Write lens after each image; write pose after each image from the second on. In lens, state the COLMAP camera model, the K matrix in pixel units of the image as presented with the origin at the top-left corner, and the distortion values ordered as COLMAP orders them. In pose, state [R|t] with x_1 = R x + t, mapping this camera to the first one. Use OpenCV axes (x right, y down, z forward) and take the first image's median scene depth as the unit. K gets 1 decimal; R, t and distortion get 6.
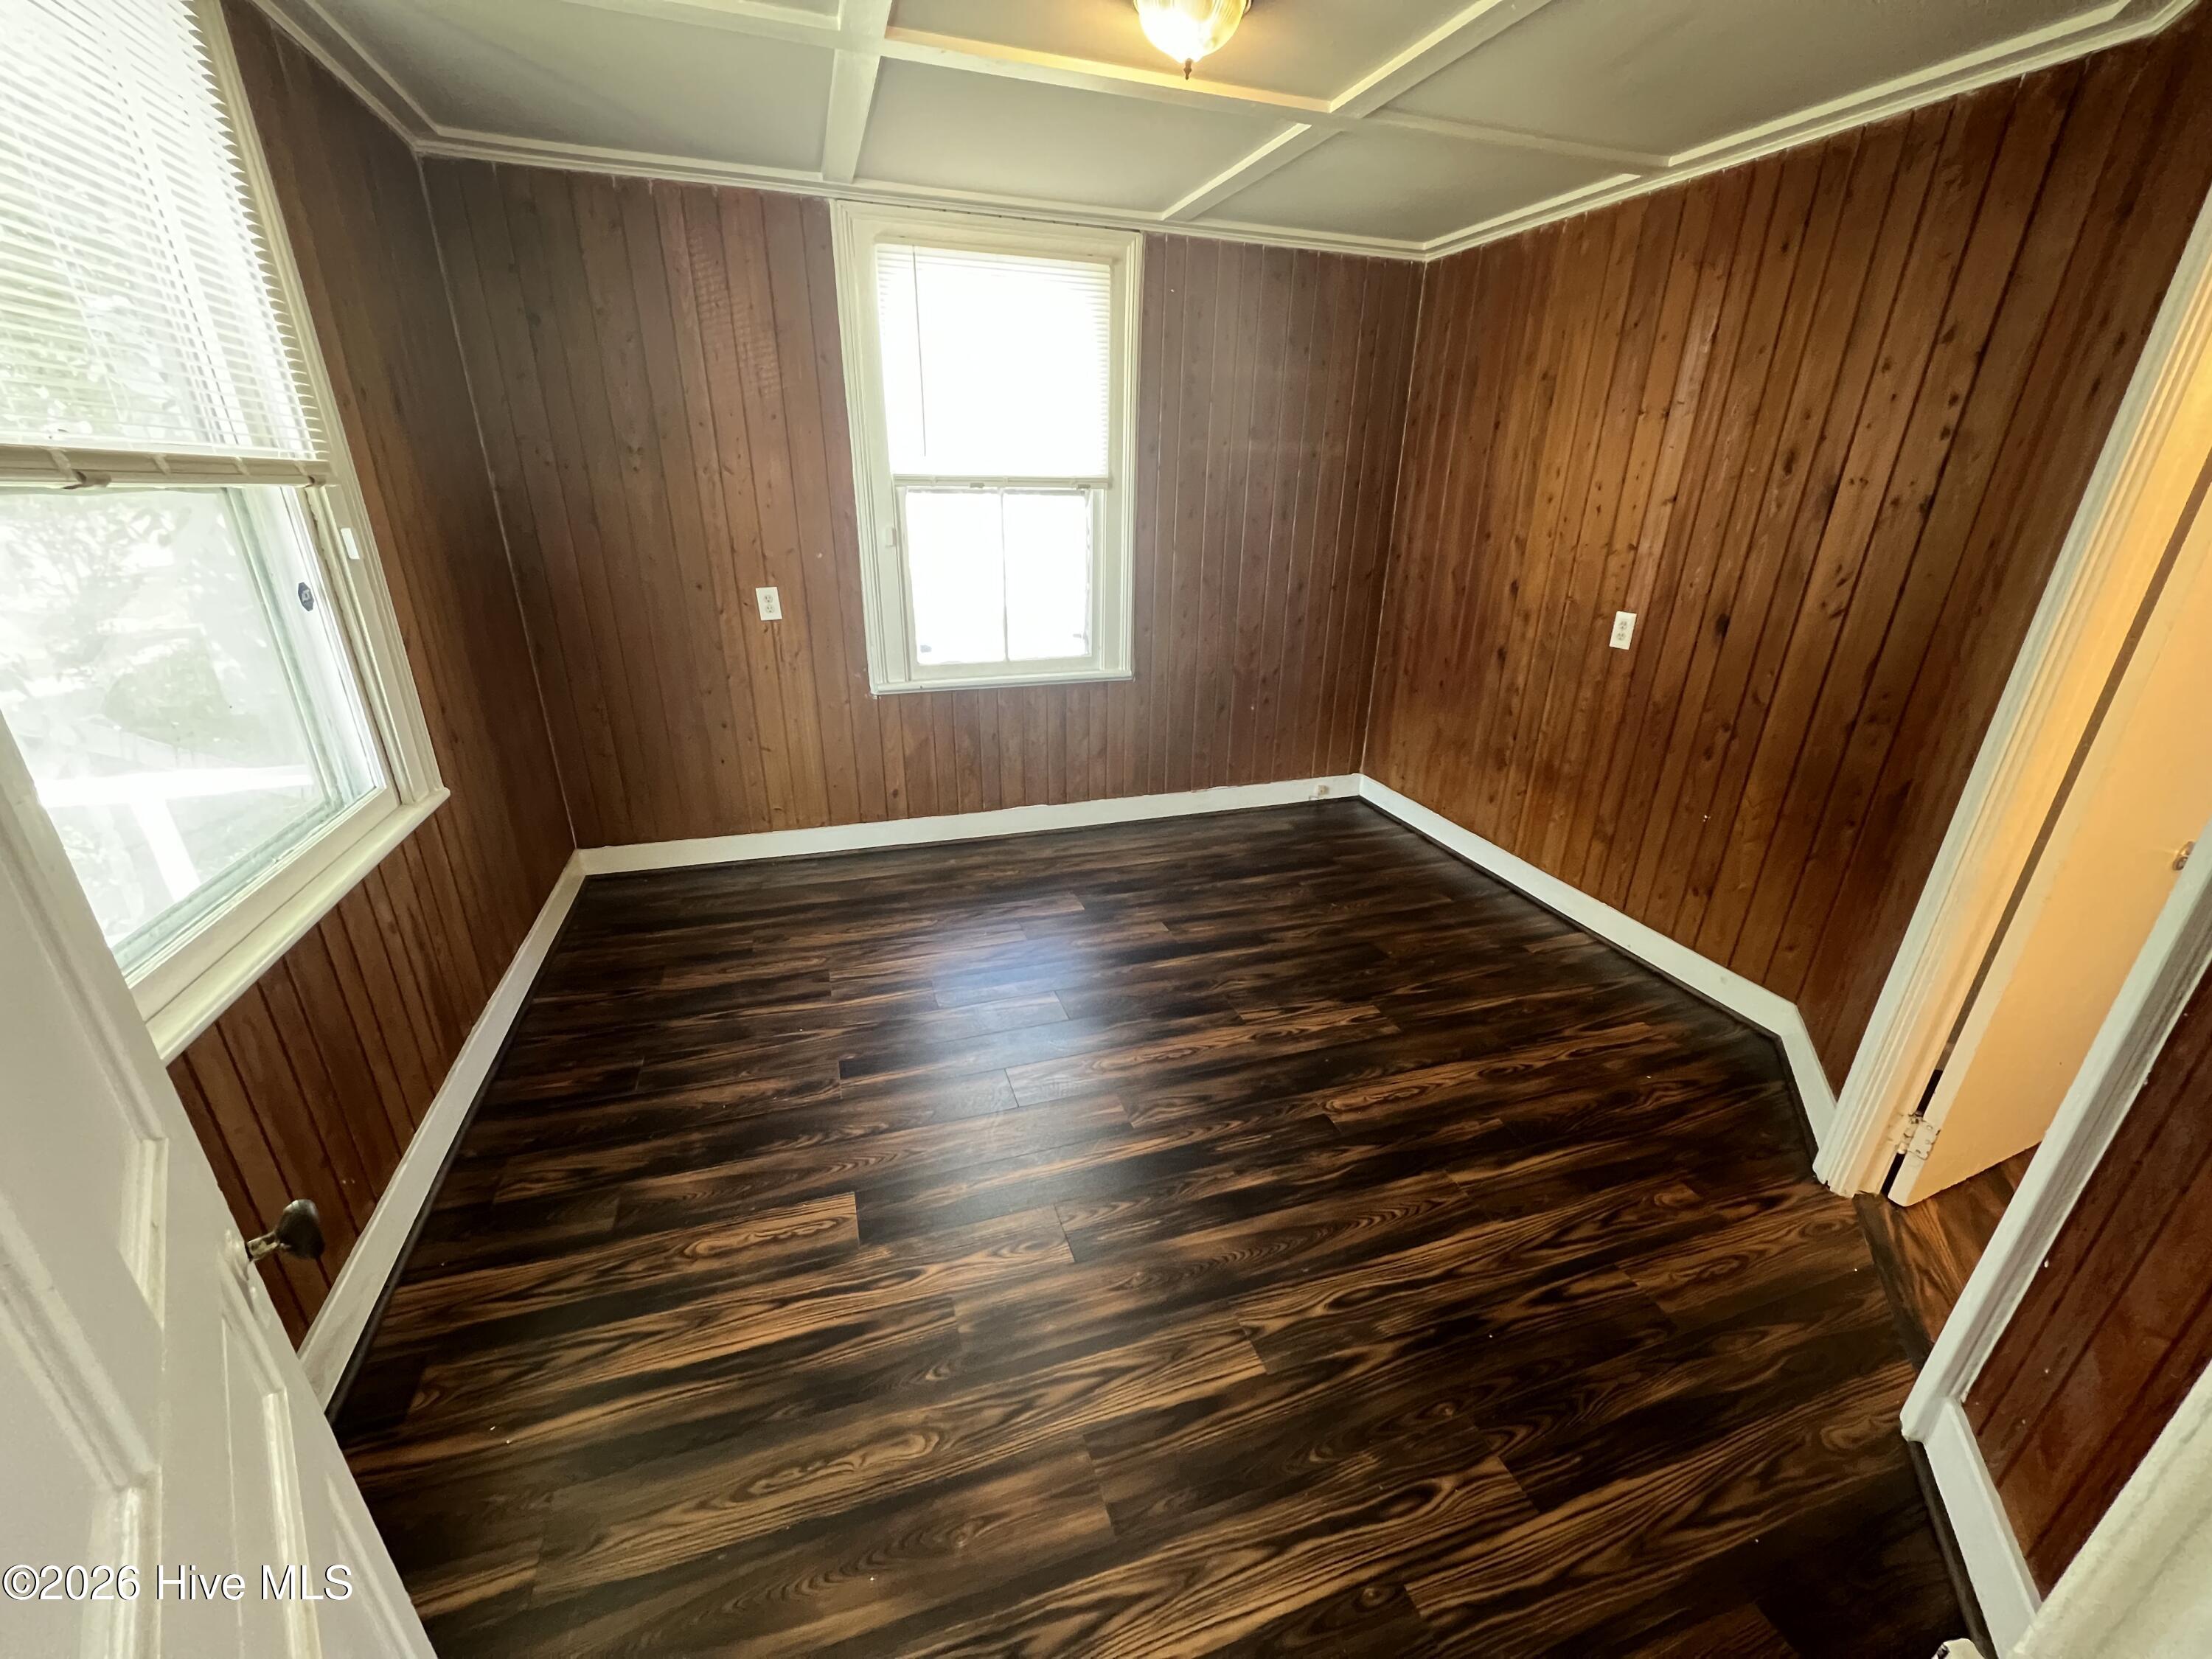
lens RADIAL K [[882.6, 0, 1106.5], [0, 882.6, 838.4], [0, 0, 1]] dist [-0.001027, -0.000337]
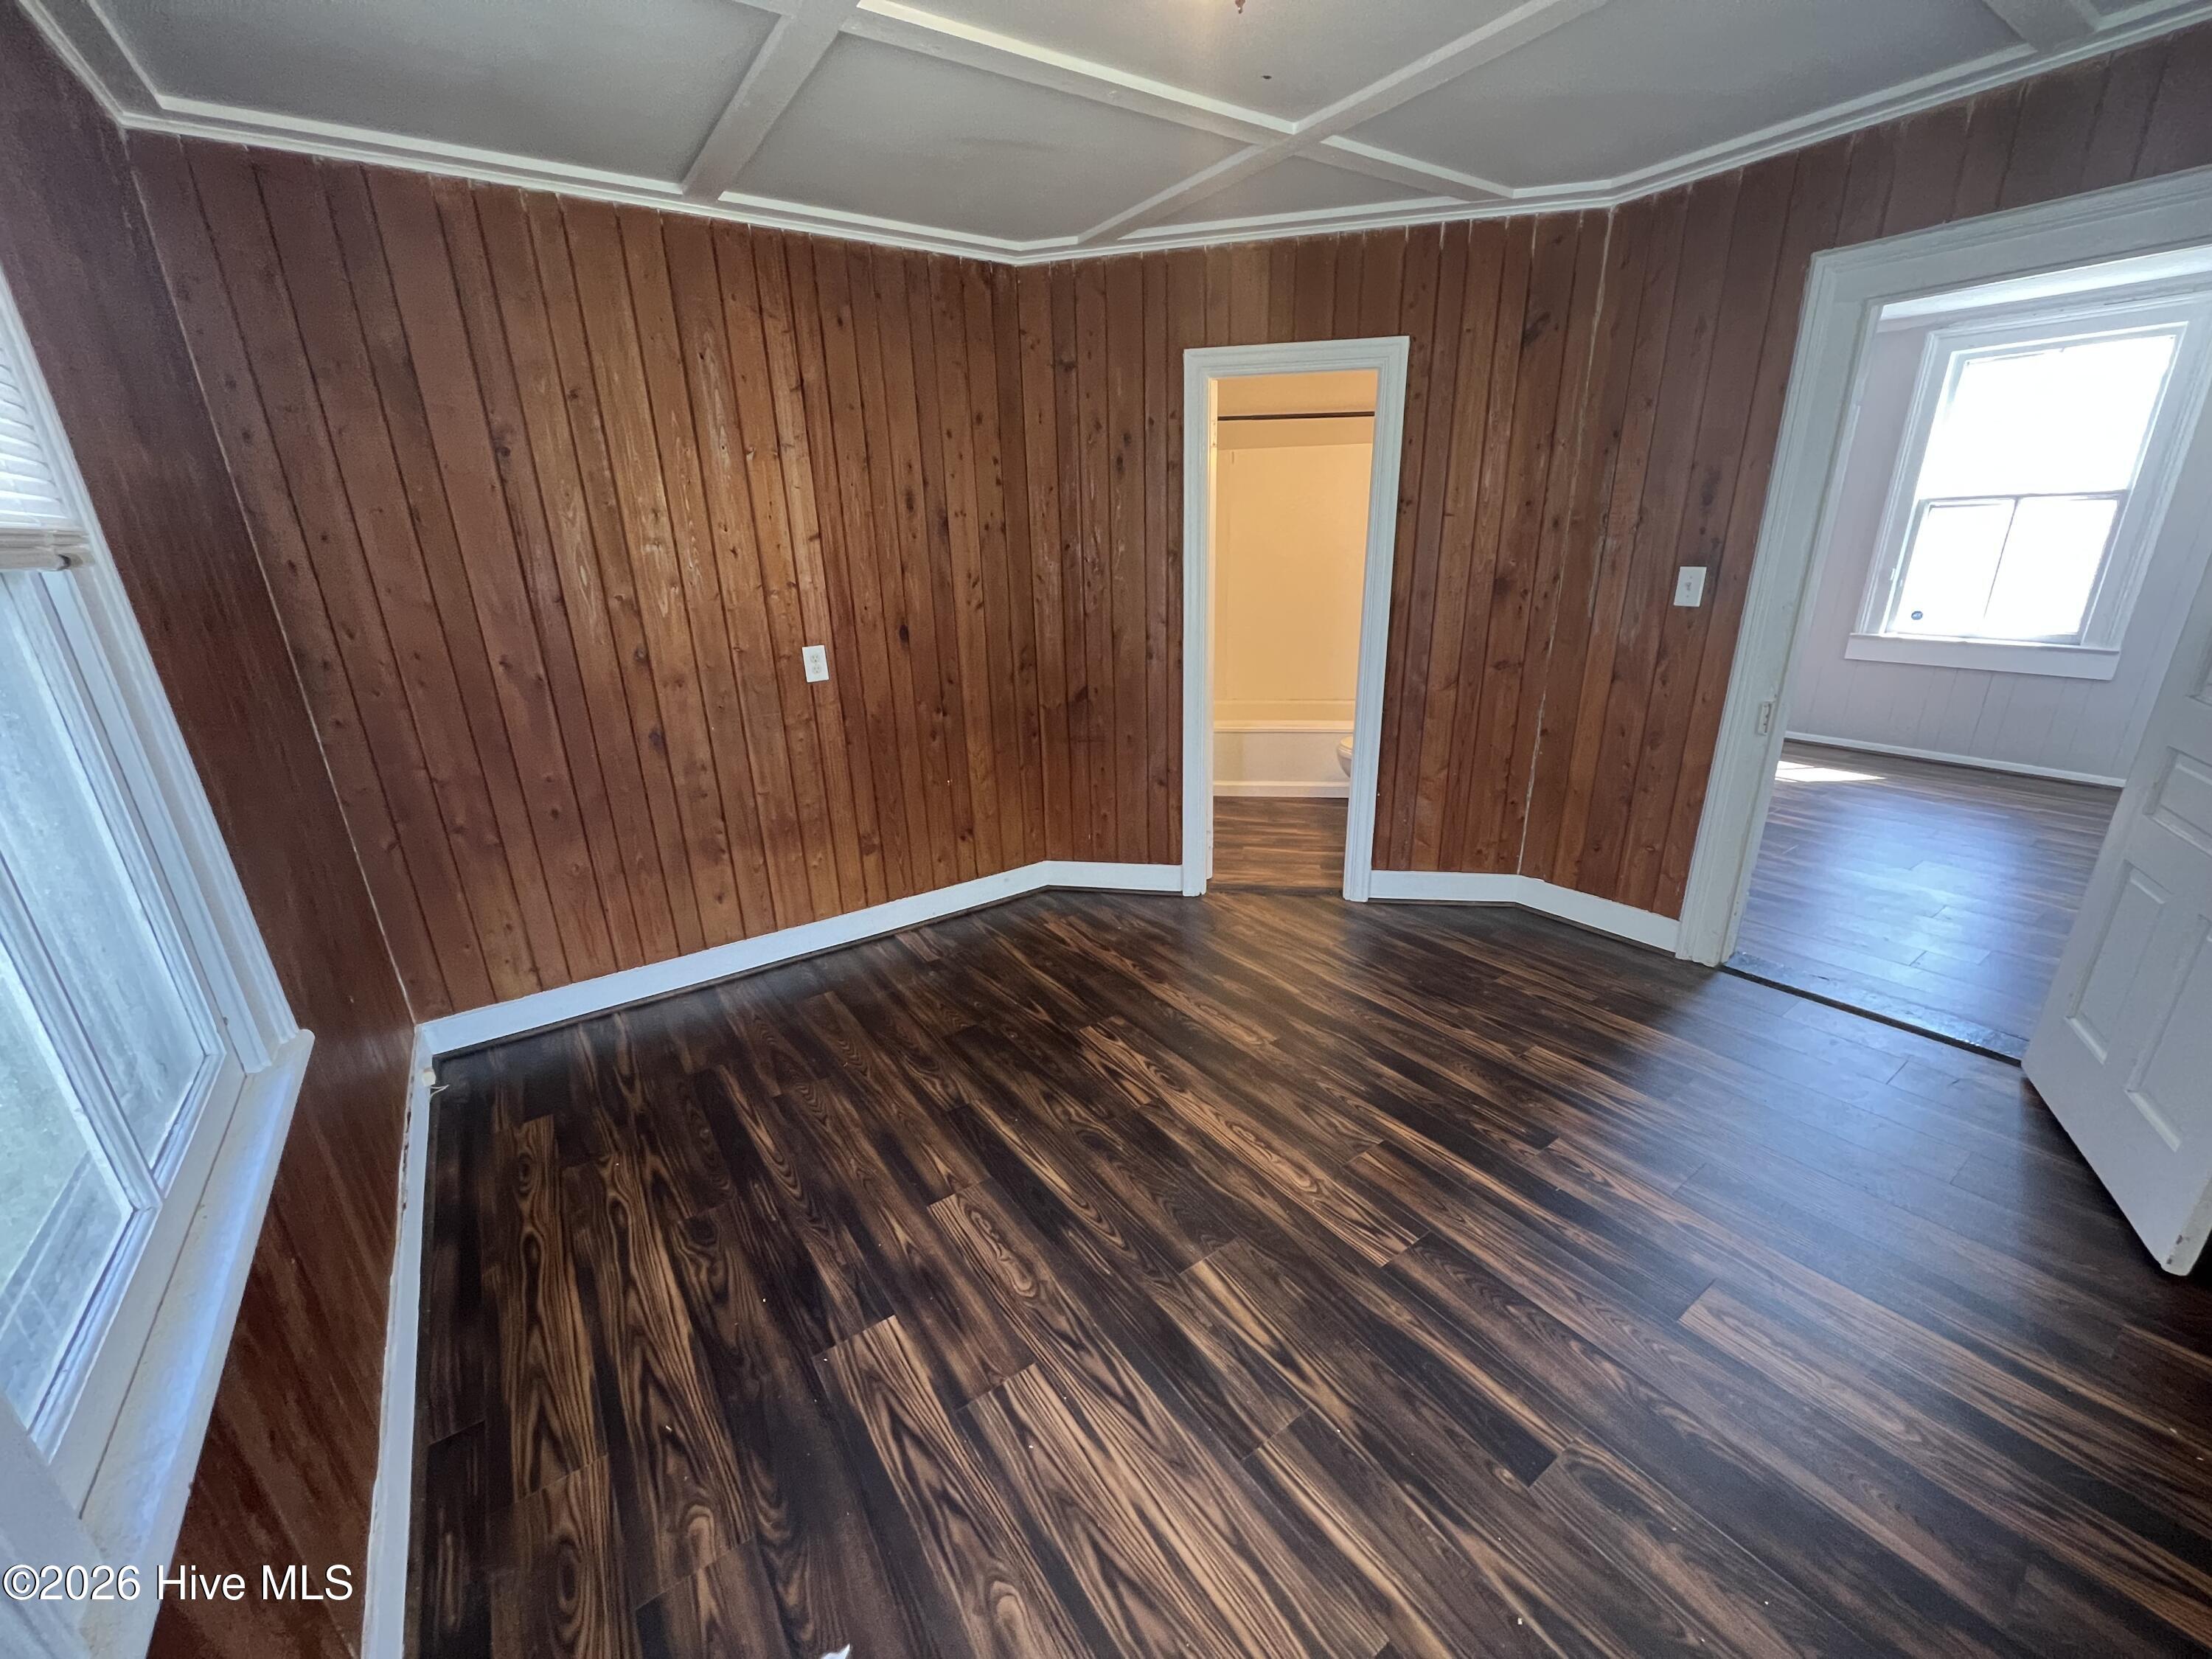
lens RADIAL K [[882.6, 0, 1113.7], [0, 882.6, 837.9], [0, 0, 1]] dist [-0.001027, -0.000337]
pose [[-0.285692, -0.324002, 0.901888, -0.518874], [0.387899, 0.821475, 0.417988, -0.377462], [-0.876307, 0.469257, -0.109009, 0.939994]]
